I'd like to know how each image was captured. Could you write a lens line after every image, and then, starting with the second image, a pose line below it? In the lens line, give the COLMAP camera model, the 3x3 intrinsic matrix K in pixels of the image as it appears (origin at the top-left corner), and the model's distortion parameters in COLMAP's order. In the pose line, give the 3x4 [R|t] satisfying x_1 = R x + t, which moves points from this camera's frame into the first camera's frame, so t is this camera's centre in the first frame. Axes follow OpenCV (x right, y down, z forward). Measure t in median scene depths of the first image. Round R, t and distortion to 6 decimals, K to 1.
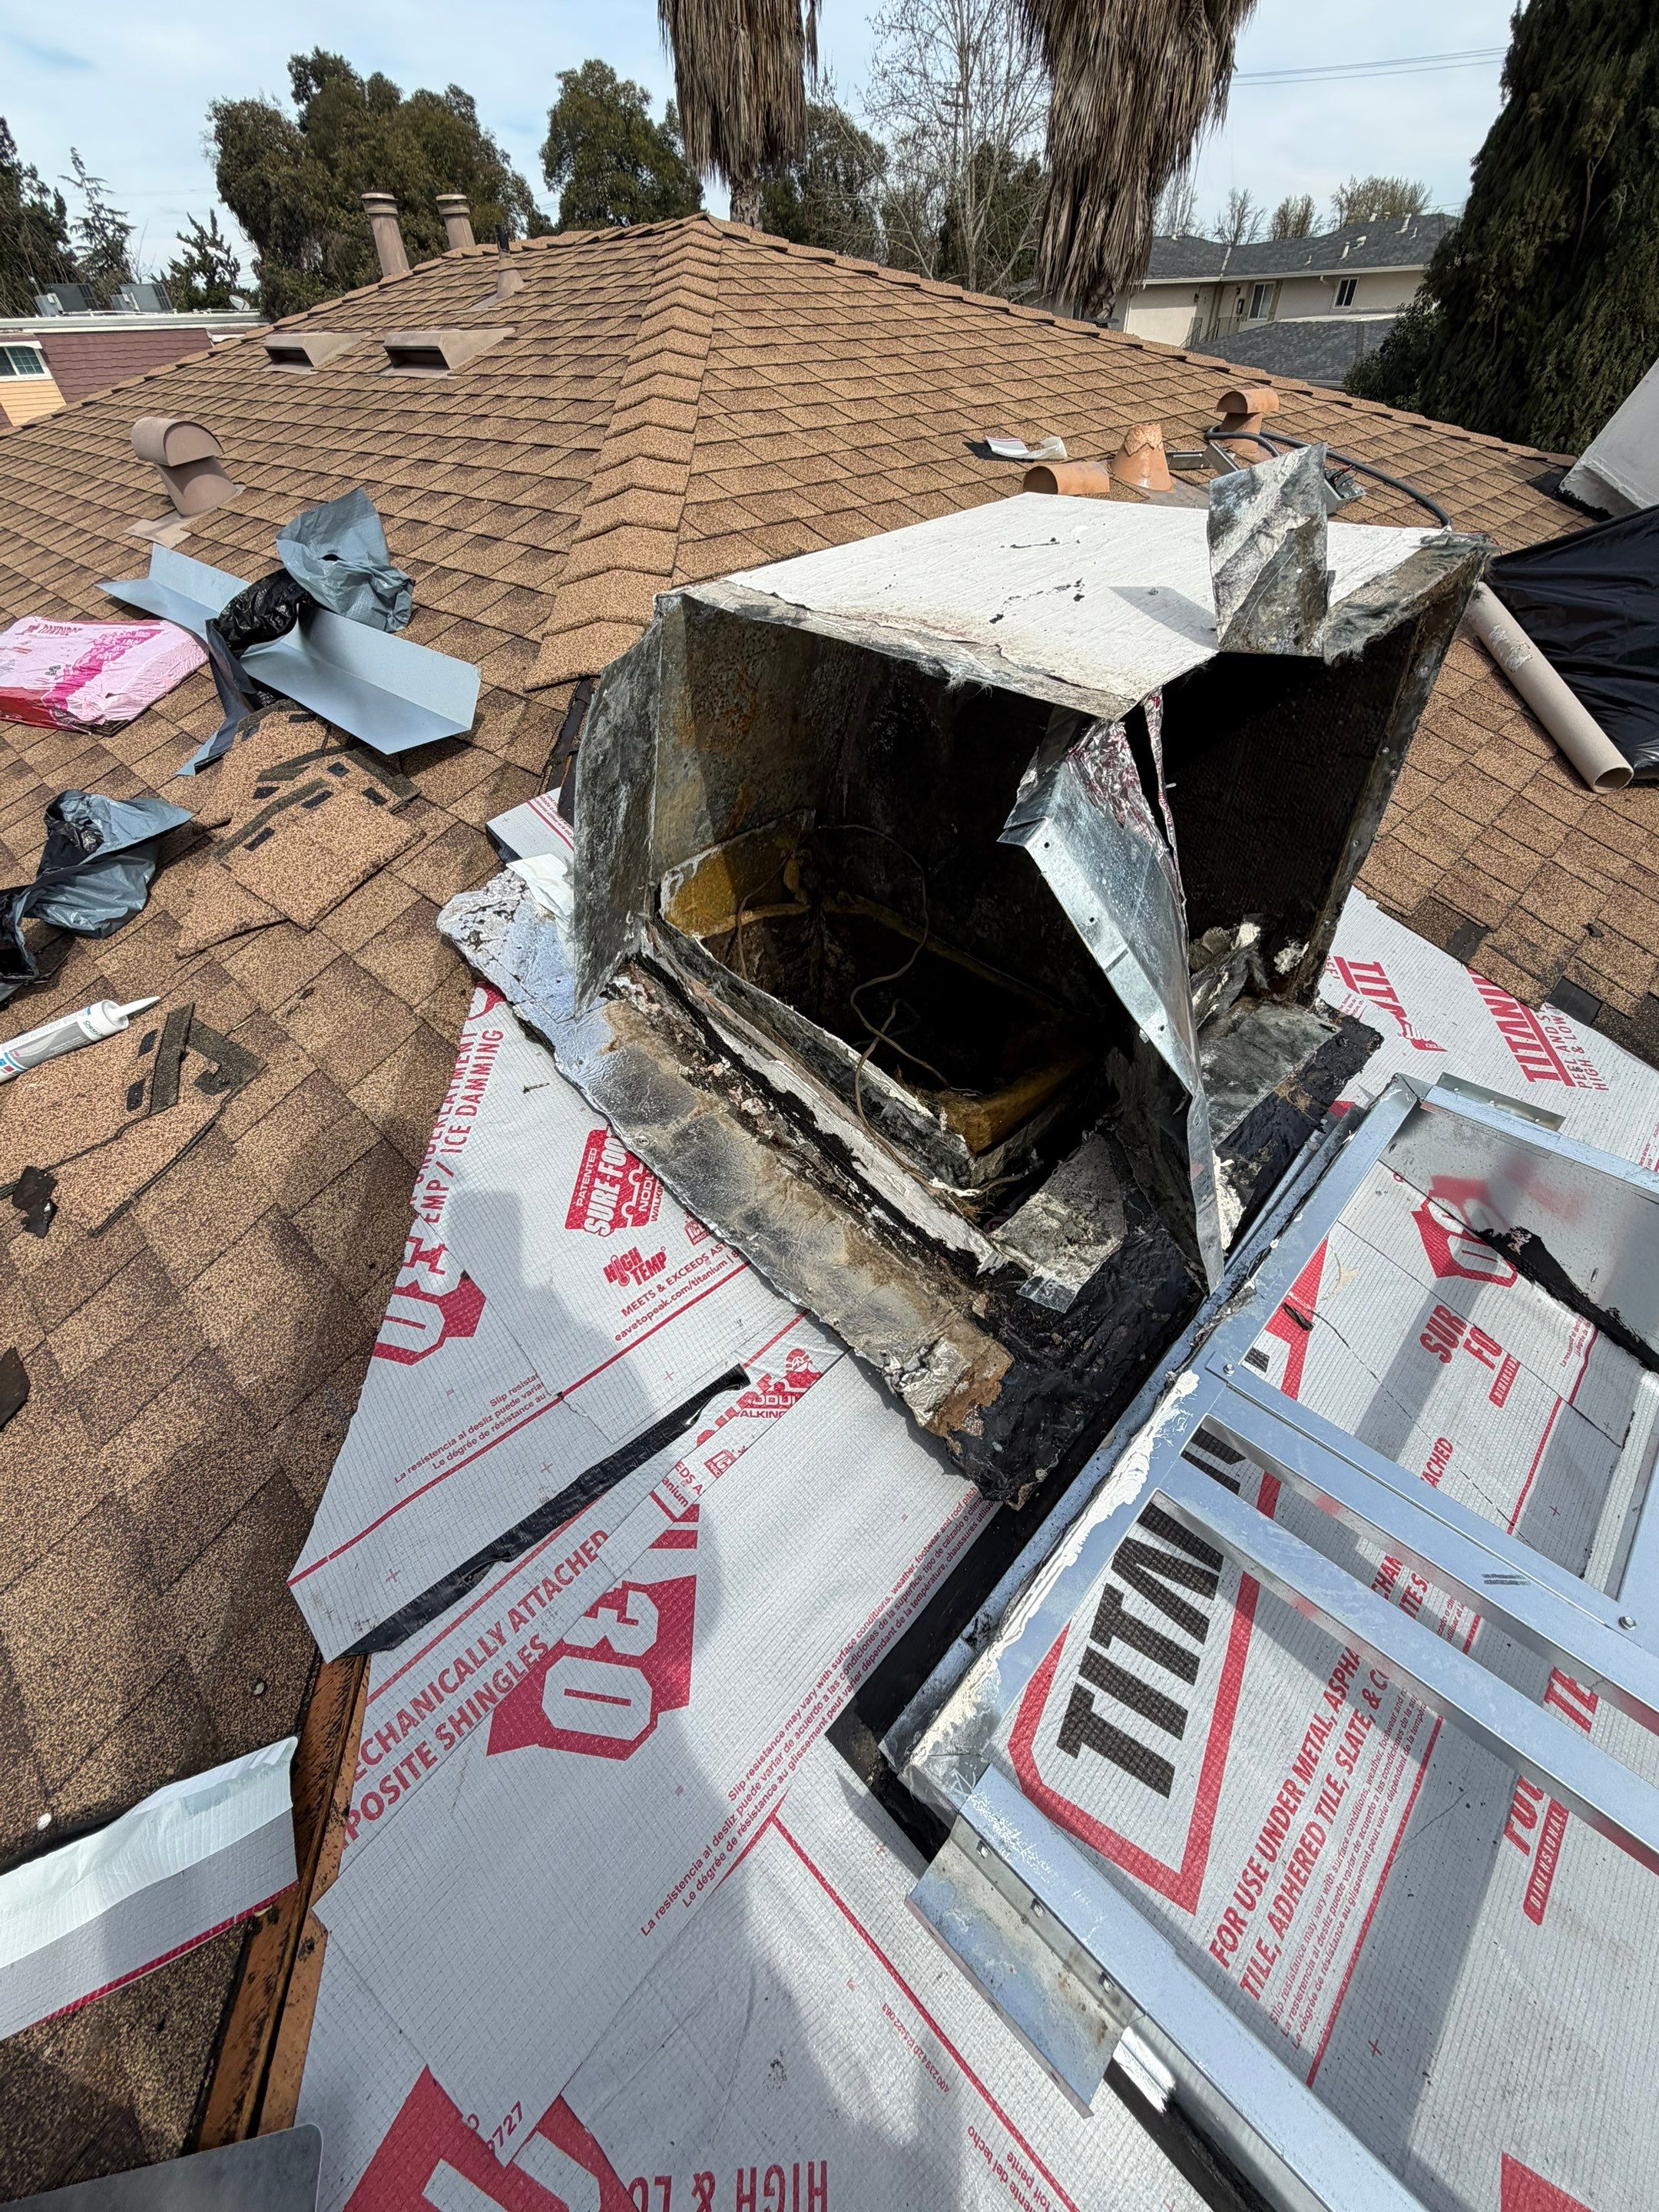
lens RADIAL K [[880.8, 0, 845.7], [0, 880.8, 1111.9], [0, 0, 1]] dist [0.000940, -0.000066]
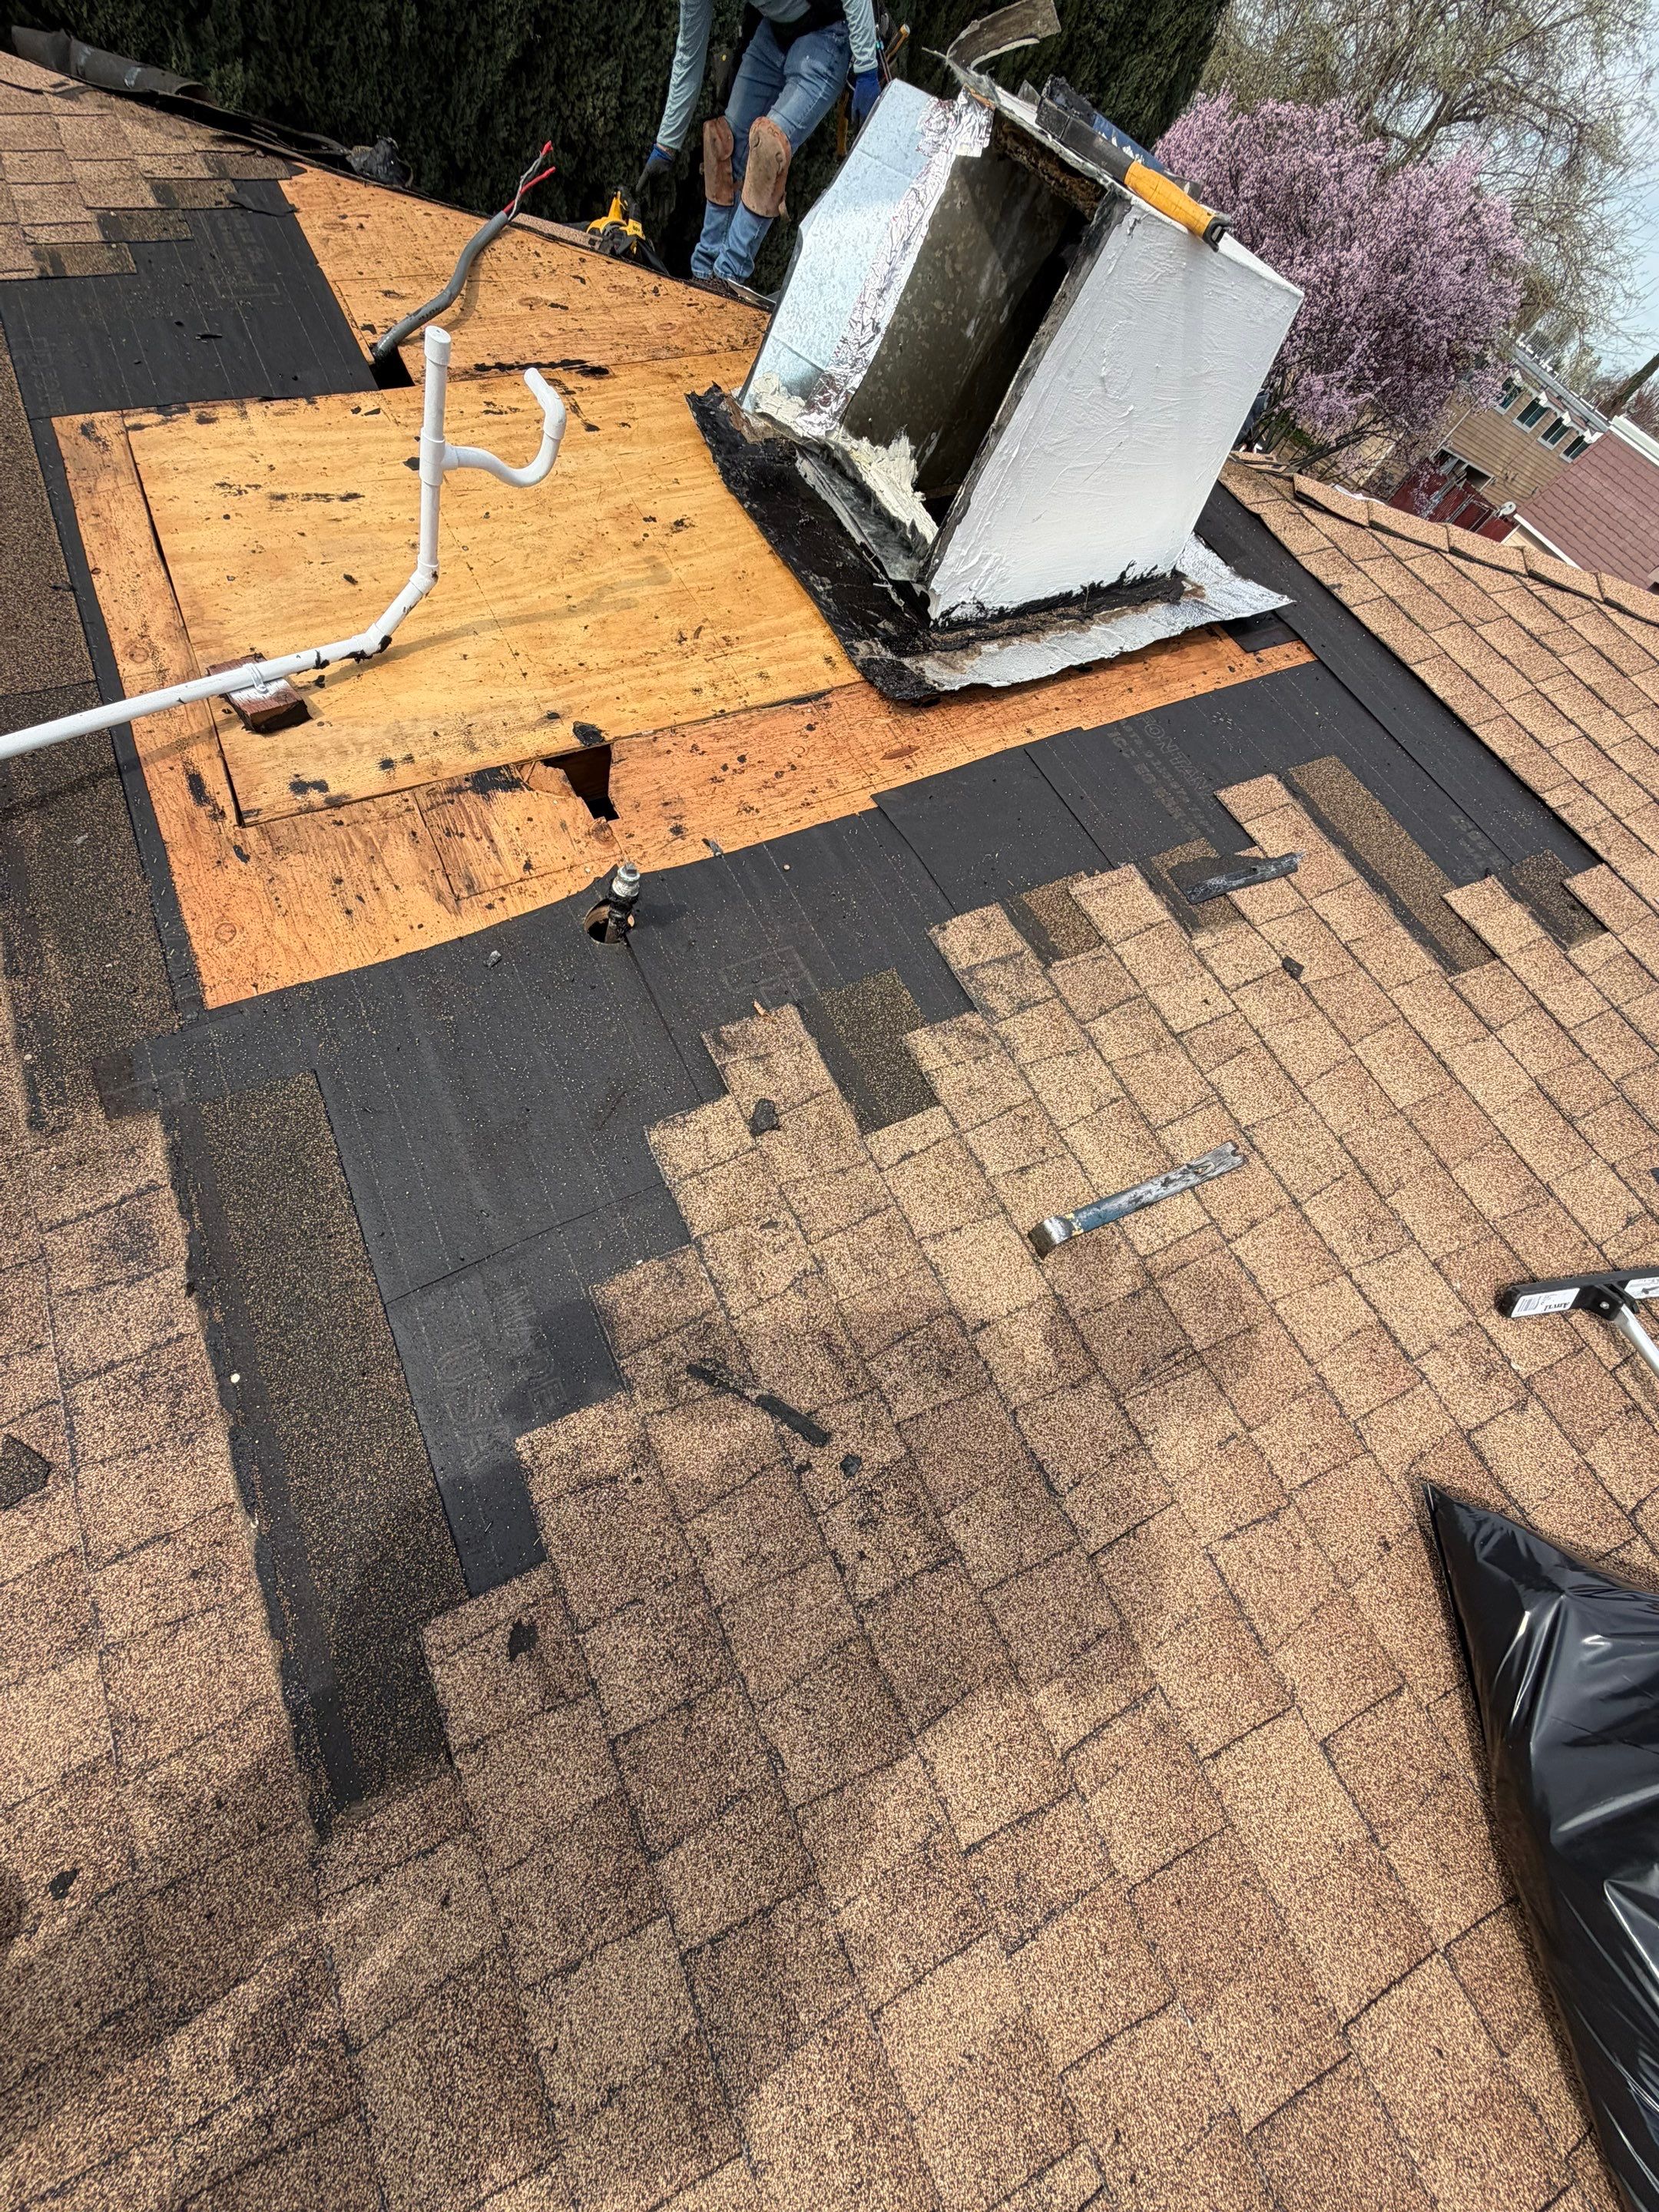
lens RADIAL K [[880.8, 0, 838.6], [0, 880.8, 1102.9], [0, 0, 1]] dist [0.000940, -0.000066]
pose [[-0.280878, 0.726316, -0.627354, 2.088268], [-0.882025, 0.062329, 0.467061, -0.618730], [0.378337, 0.684529, 0.623122, 0.725080]]
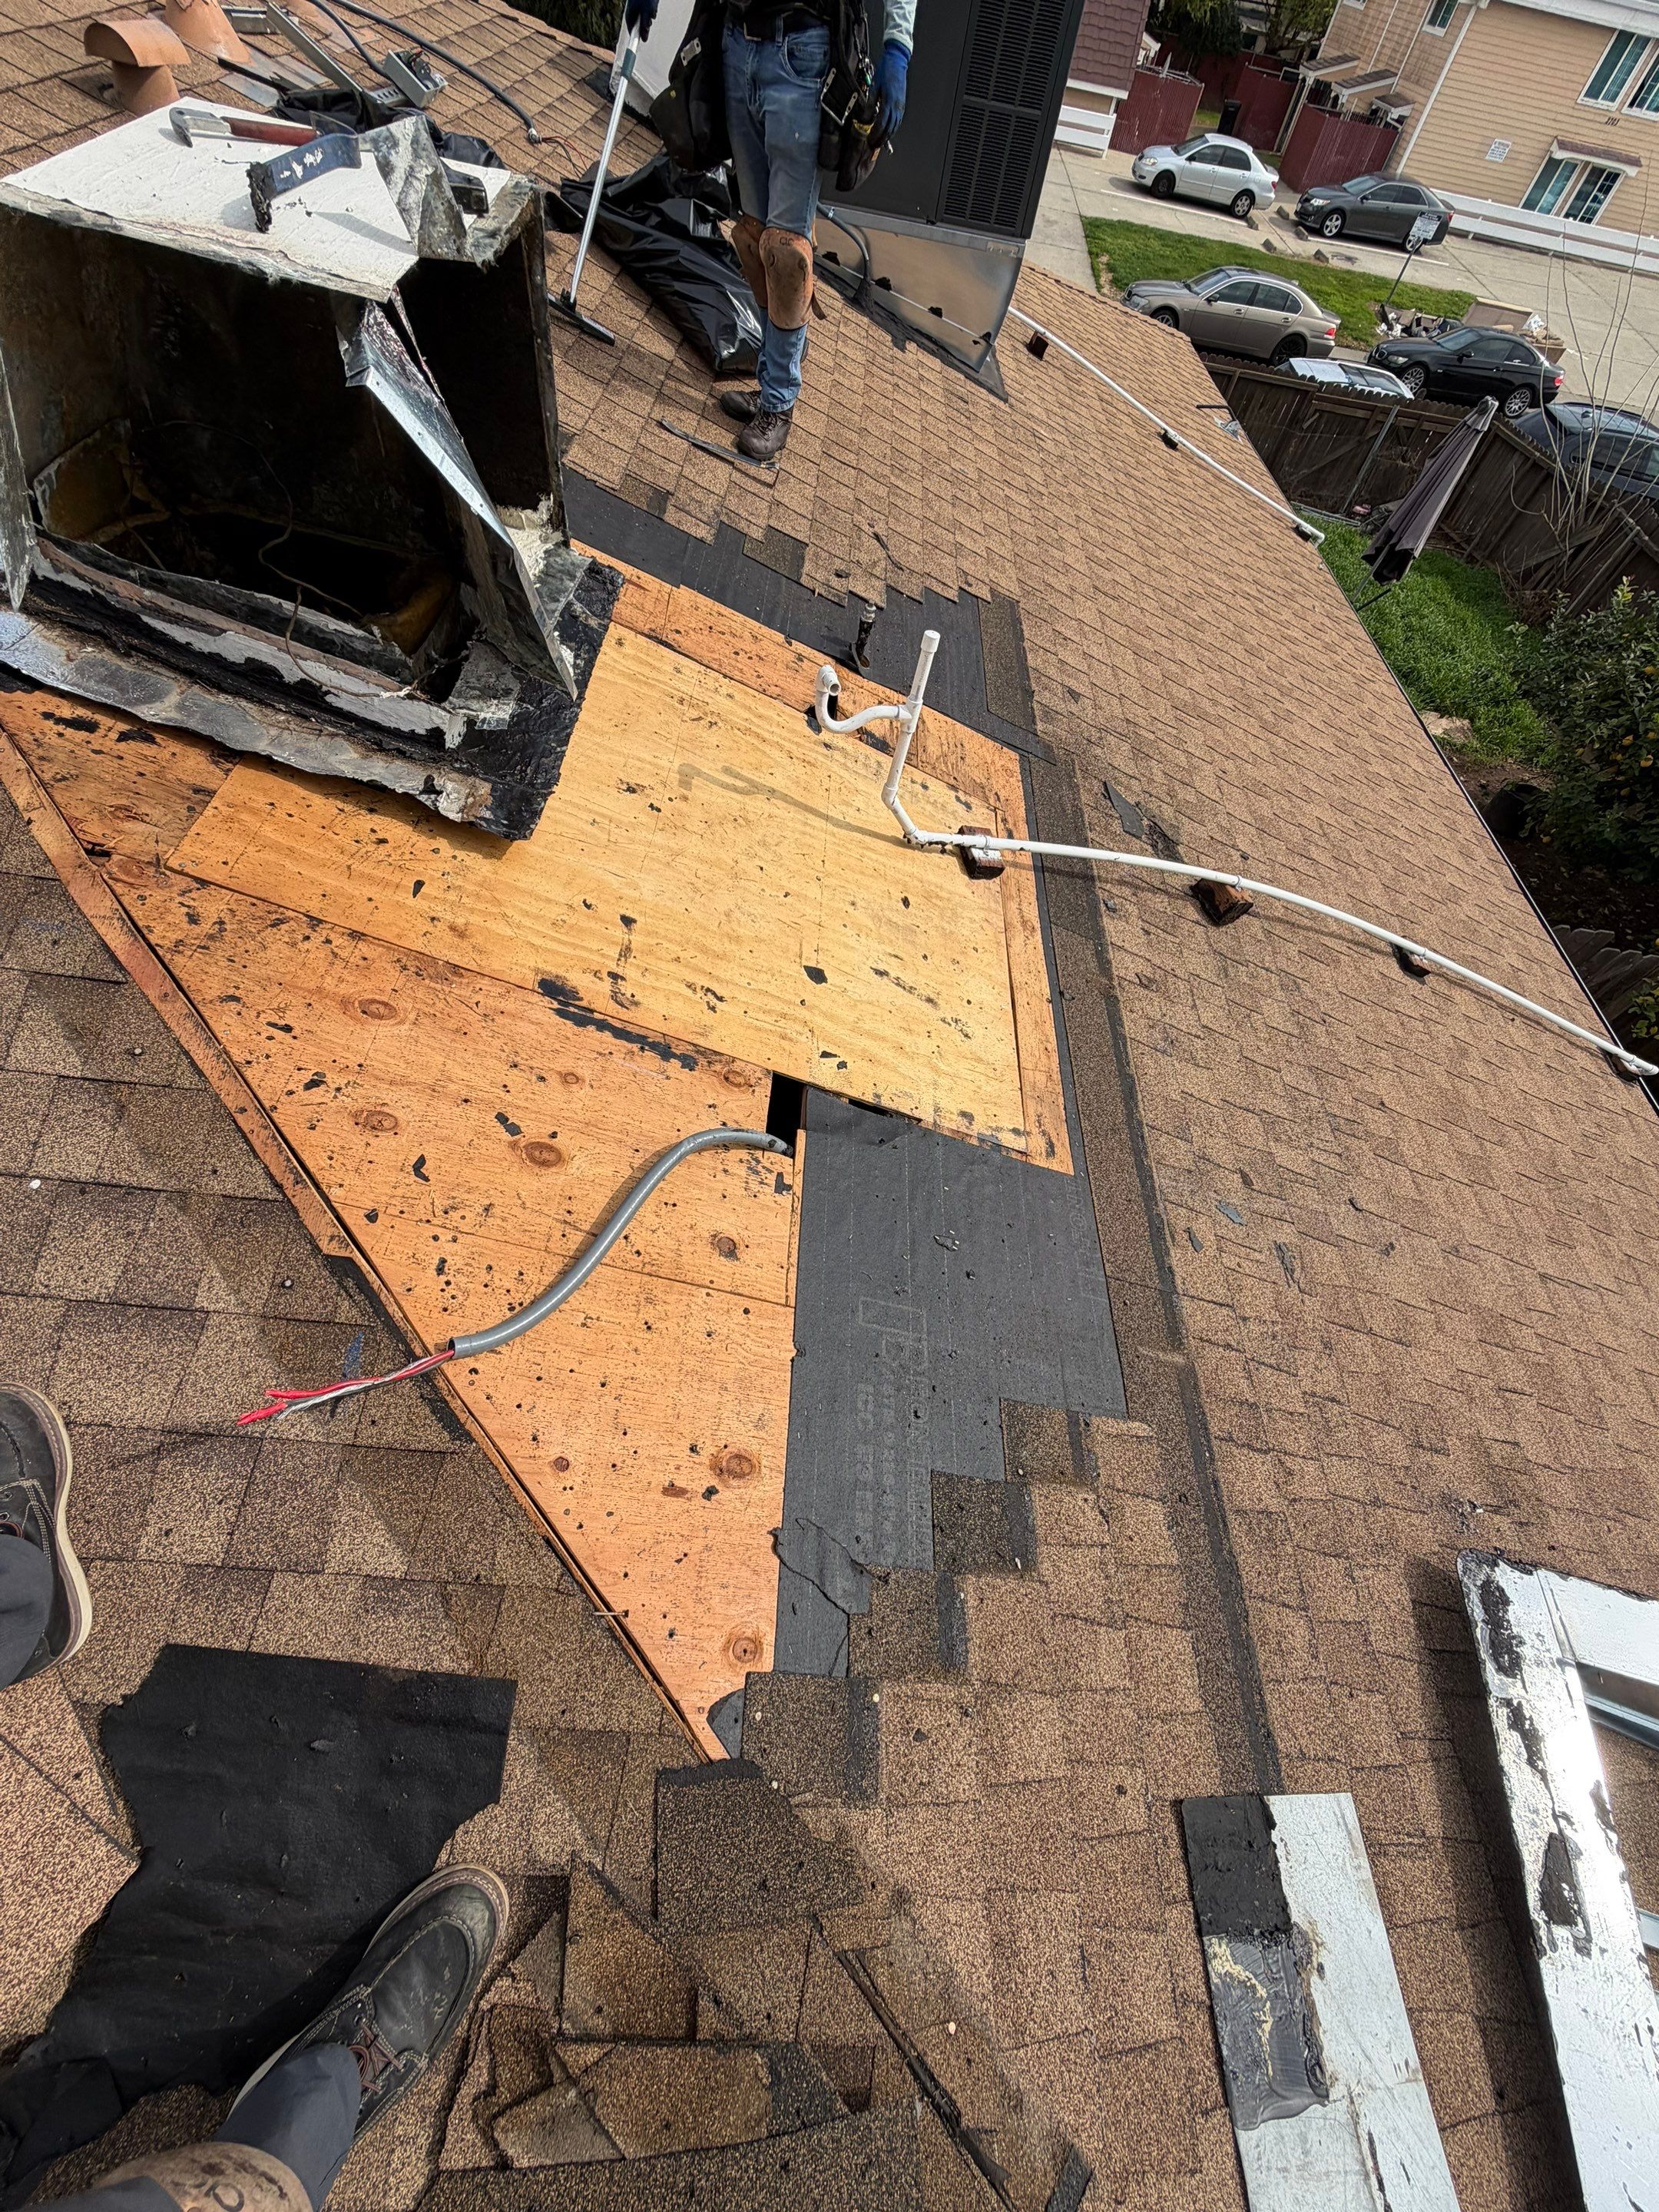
lens RADIAL K [[880.8, 0, 837.9], [0, 880.8, 1083.4], [0, 0, 1]] dist [0.000940, -0.000066]
pose [[0.740895, -0.456311, 0.492803, -0.339134], [0.312096, 0.883632, 0.348985, 0.345818], [-0.594702, -0.104759, 0.797091, -0.640338]]
